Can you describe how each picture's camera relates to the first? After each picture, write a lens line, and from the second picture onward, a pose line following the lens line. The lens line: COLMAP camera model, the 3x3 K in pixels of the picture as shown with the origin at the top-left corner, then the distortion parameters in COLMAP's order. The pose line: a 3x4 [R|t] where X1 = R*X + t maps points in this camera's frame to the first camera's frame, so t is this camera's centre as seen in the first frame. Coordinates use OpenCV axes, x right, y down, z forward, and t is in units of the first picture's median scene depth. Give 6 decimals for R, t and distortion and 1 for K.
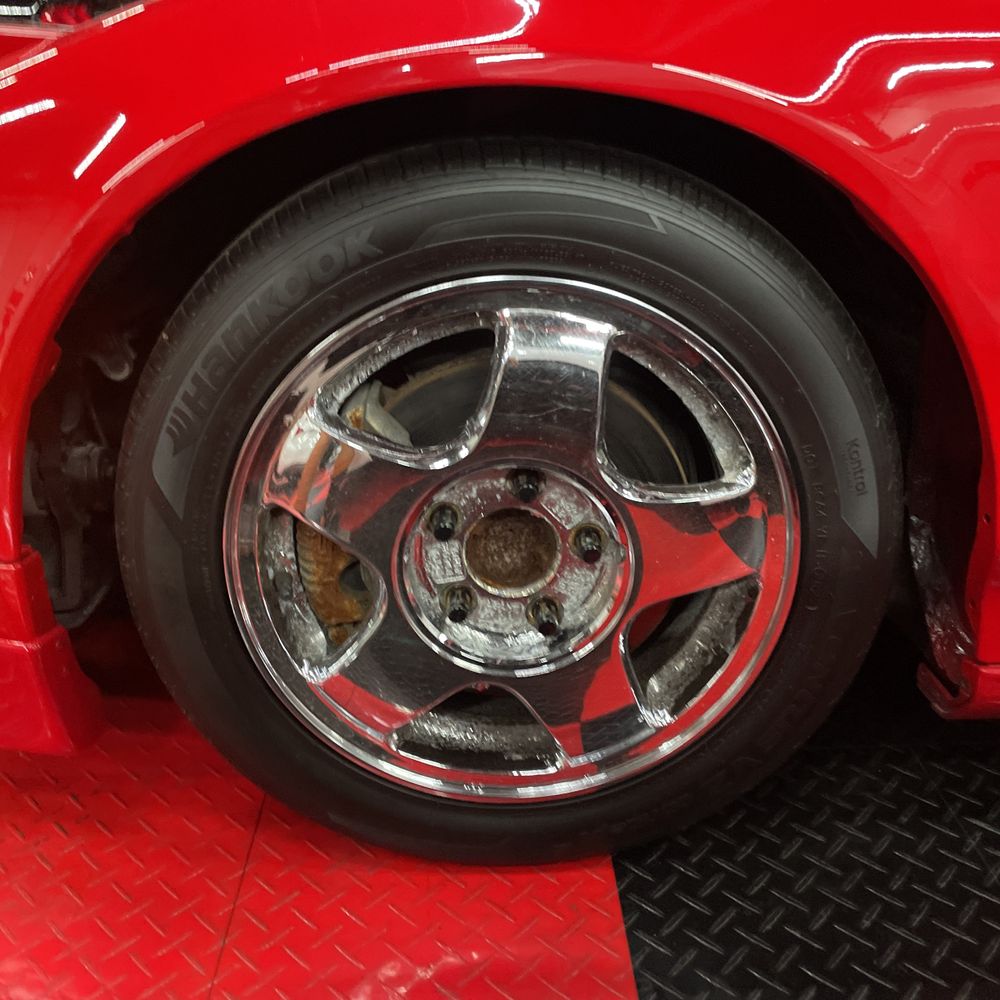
lens RADIAL K [[990.8, 0, 508.1], [0, 990.8, 495.7], [0, 0, 1]] dist [0.080637, -0.105140]
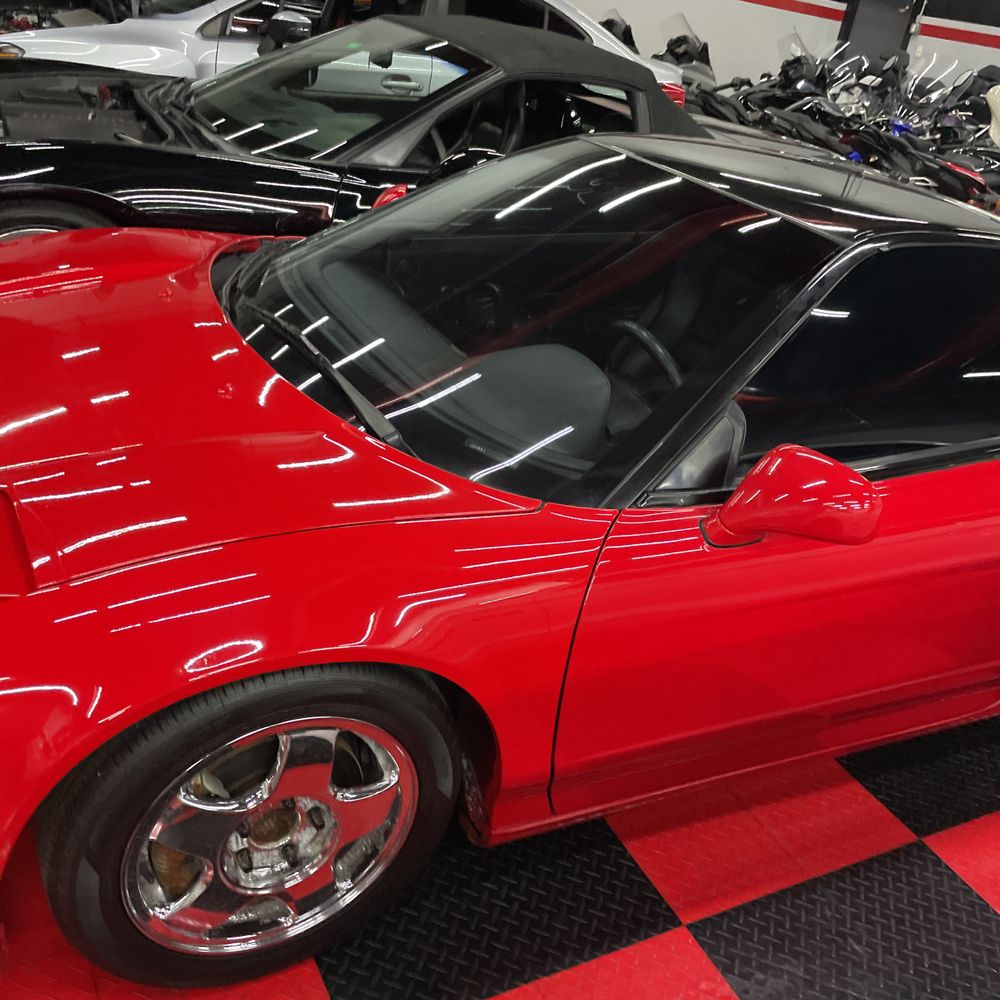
lens RADIAL K [[990.8, 0, 508.1], [0, 990.8, 495.7], [0, 0, 1]] dist [0.080637, -0.105140]
pose [[0.874630, -0.046517, 0.482555, -0.486256], [-0.005127, 0.994443, 0.105155, -0.756268], [-0.484764, -0.094446, 0.869531, -0.788549]]
